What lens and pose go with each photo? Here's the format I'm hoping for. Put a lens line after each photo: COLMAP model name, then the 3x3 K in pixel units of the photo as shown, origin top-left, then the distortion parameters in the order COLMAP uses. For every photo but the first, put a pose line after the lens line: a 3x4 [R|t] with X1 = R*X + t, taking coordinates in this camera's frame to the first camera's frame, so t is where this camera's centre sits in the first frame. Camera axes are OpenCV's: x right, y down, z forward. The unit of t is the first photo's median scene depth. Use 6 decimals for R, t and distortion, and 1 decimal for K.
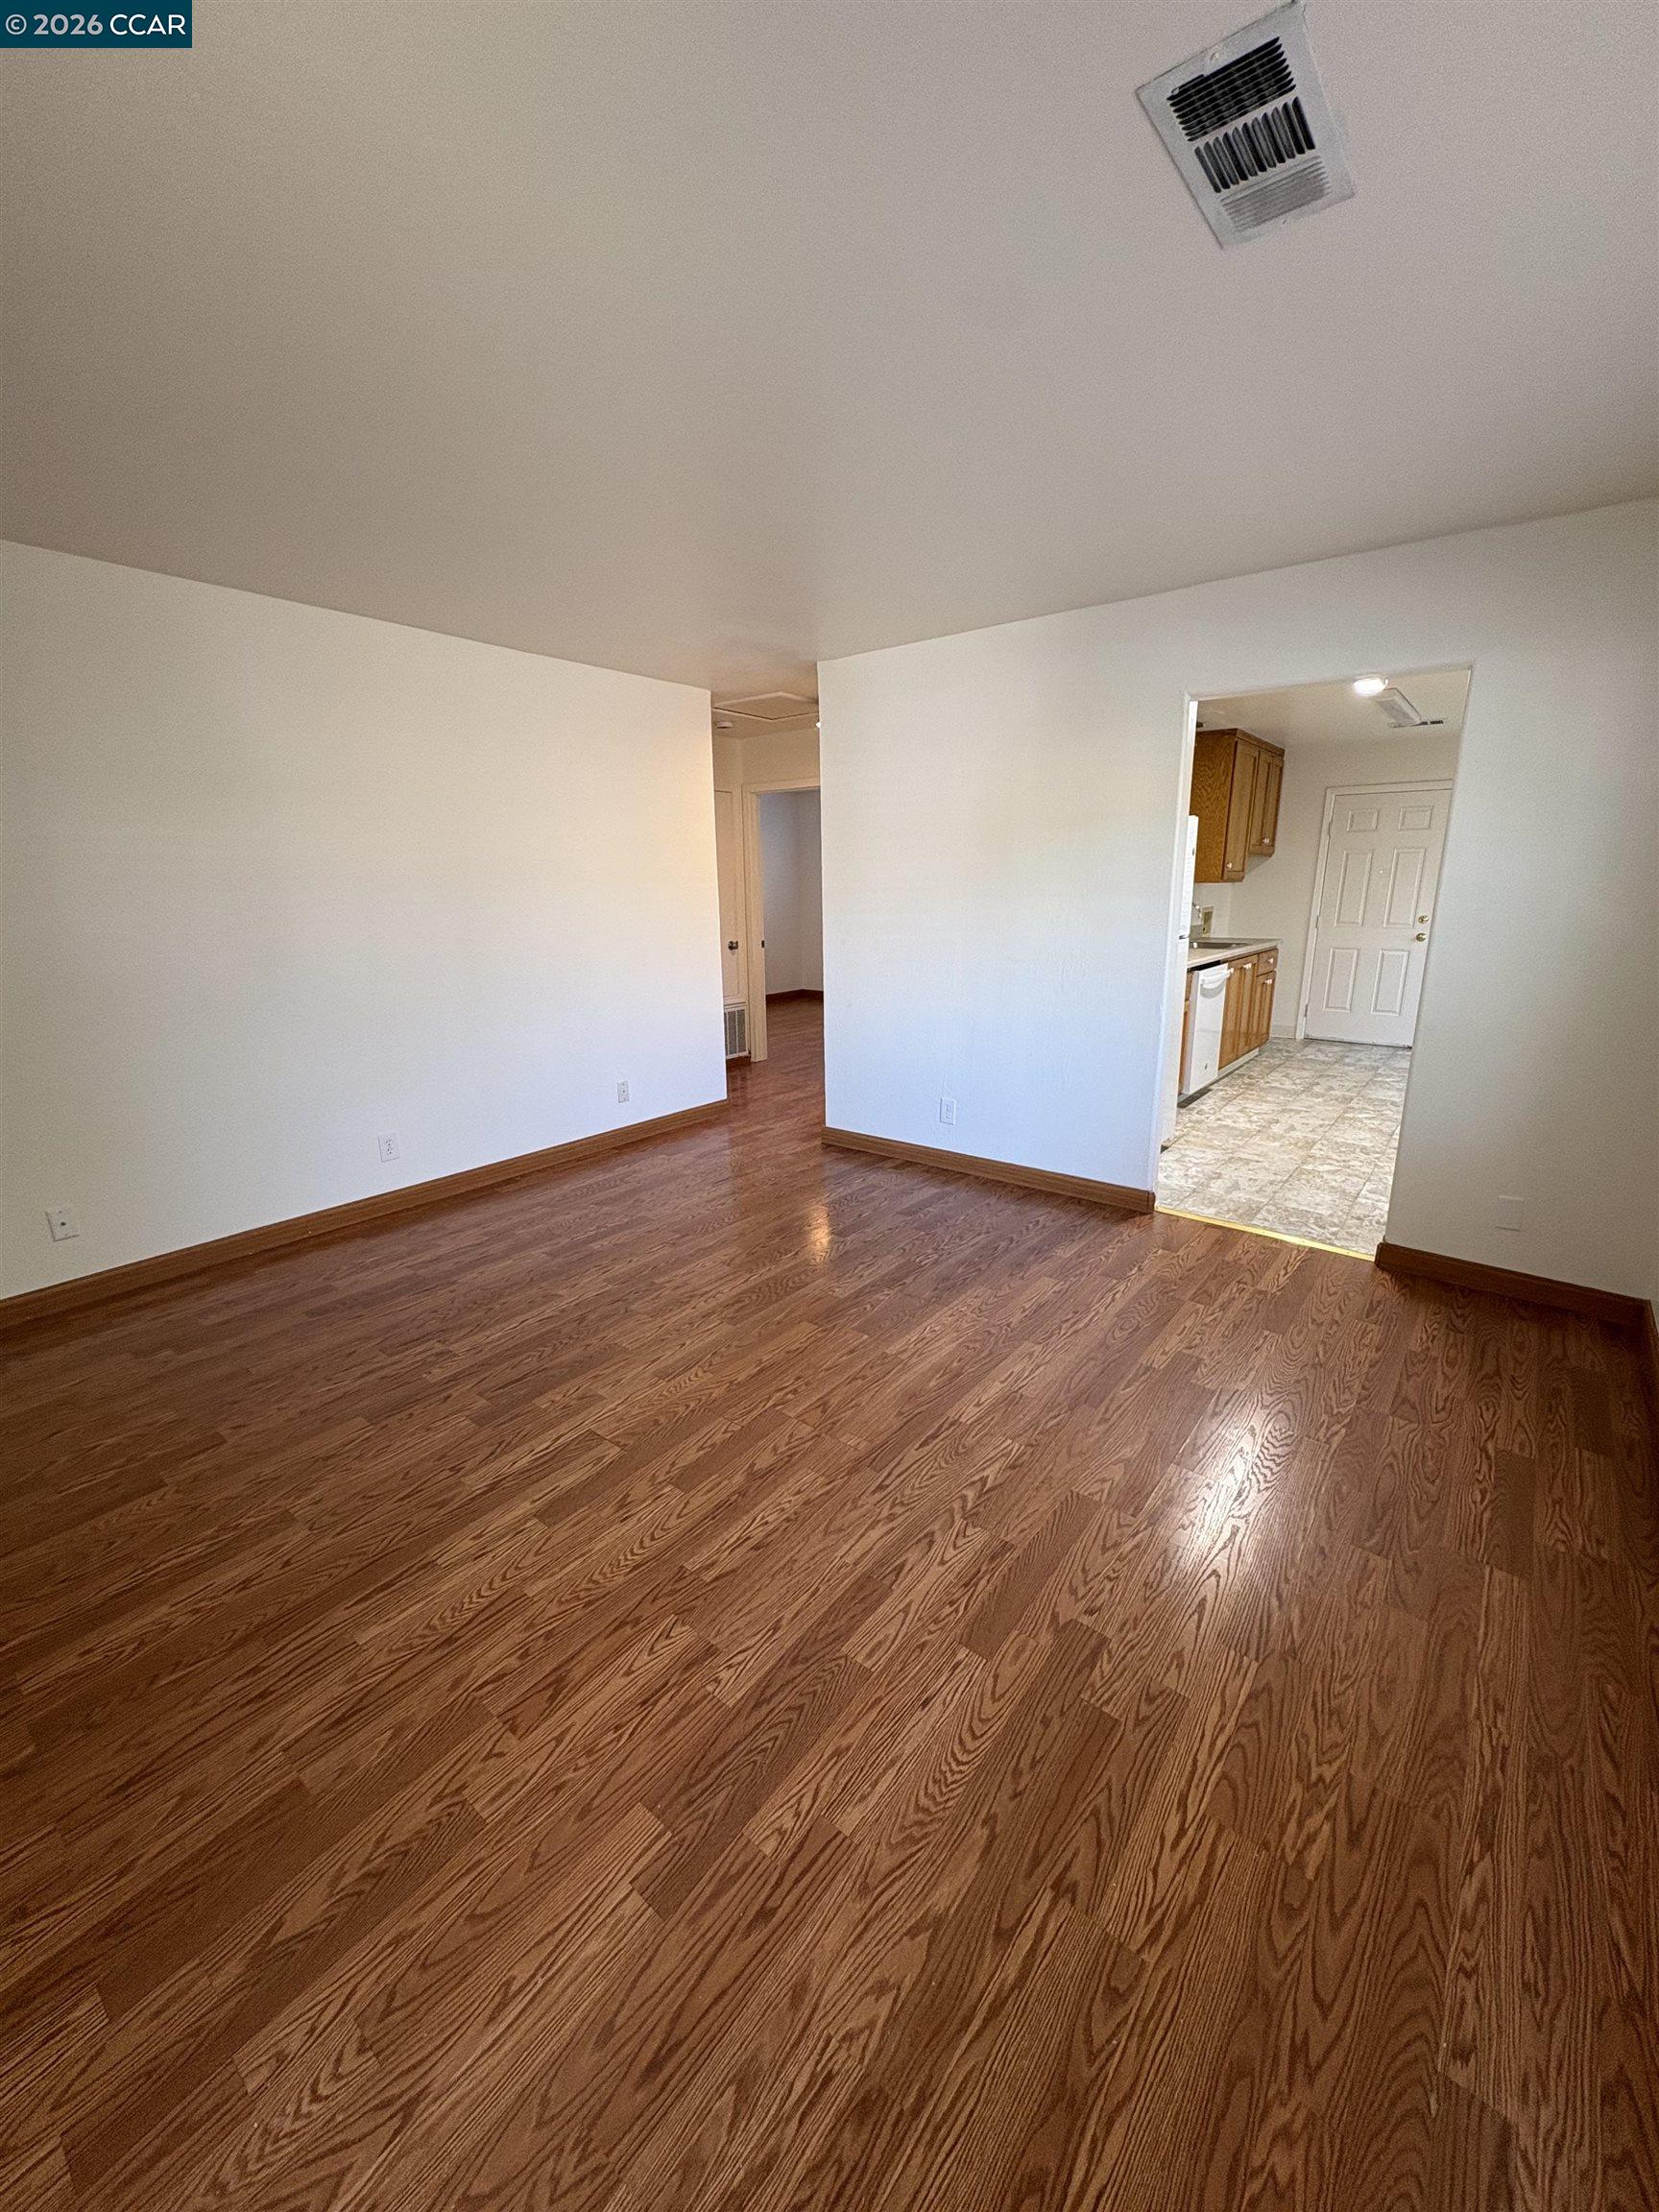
lens RADIAL K [[875.6, 0, 820.2], [0, 875.6, 1115.7], [0, 0, 1]] dist [0.000463, -0.000827]
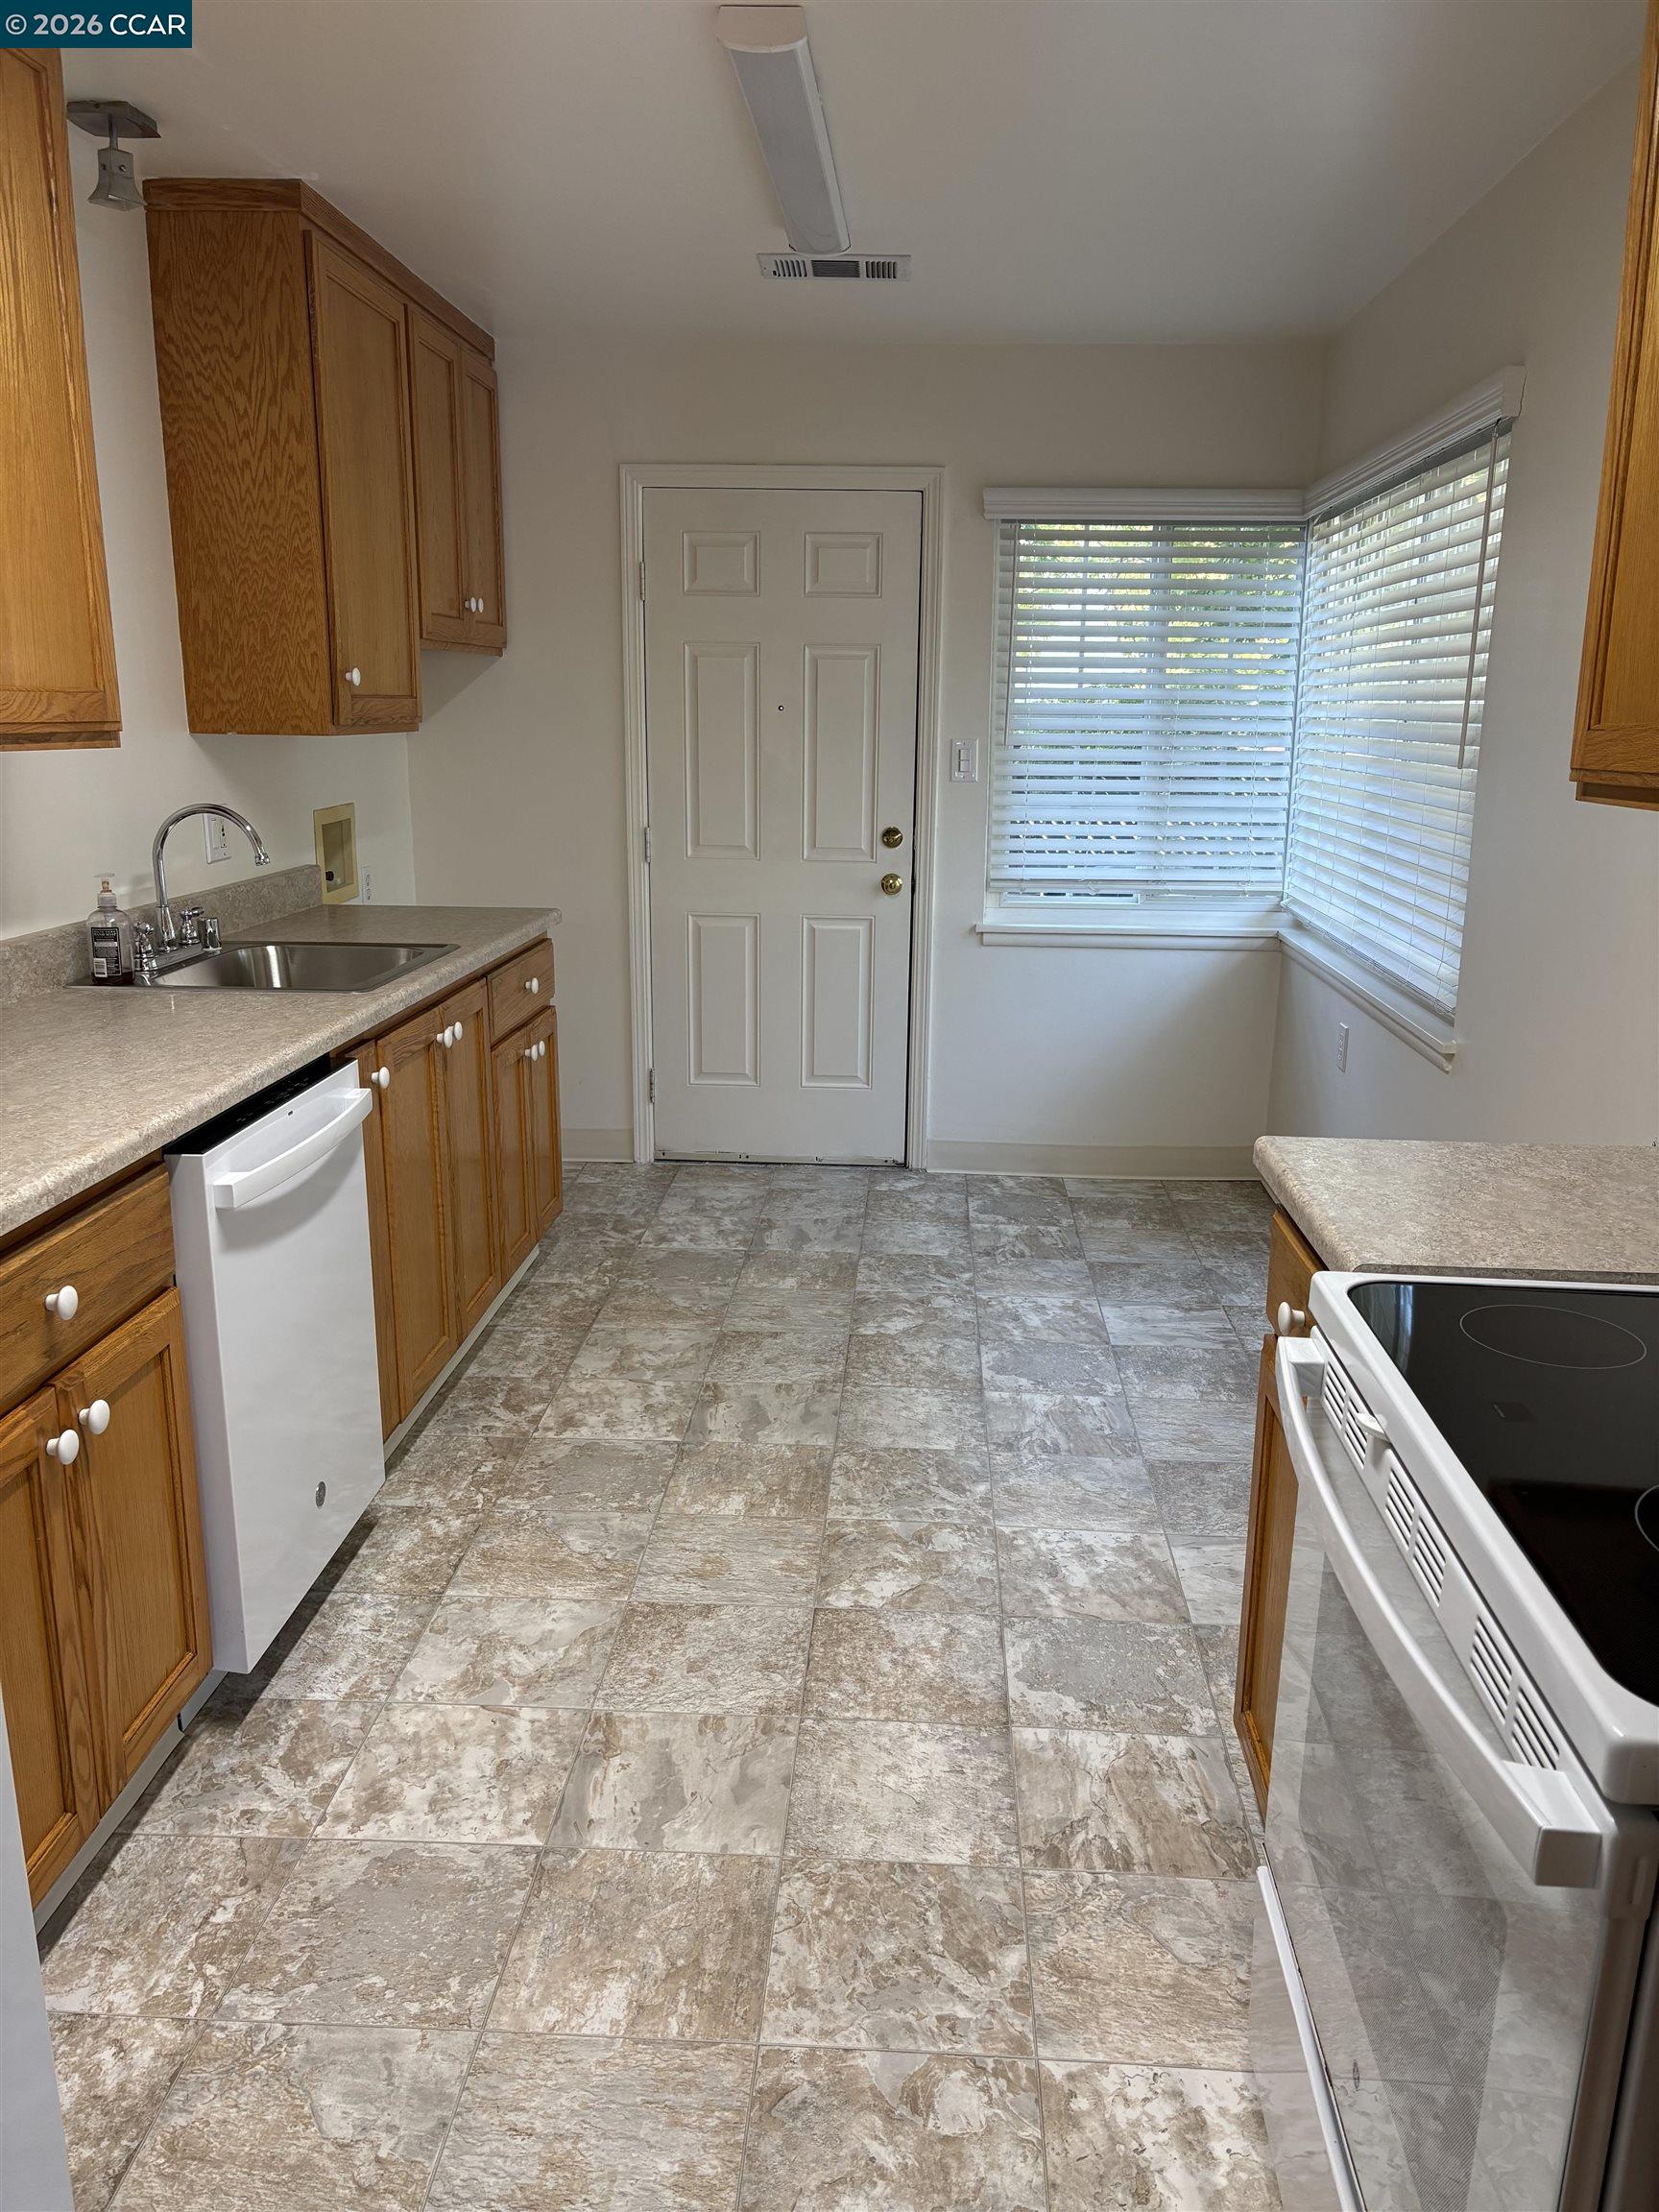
lens RADIAL K [[1712.5, 0, 843.2], [0, 1712.5, 1118.9], [0, 0, 1]] dist [0.043620, -0.007603]
pose [[0.813847, -0.112358, 0.570113, 0.316275], [0.128620, 0.991624, 0.011822, -0.154301], [-0.566665, 0.063706, 0.821481, 0.551431]]
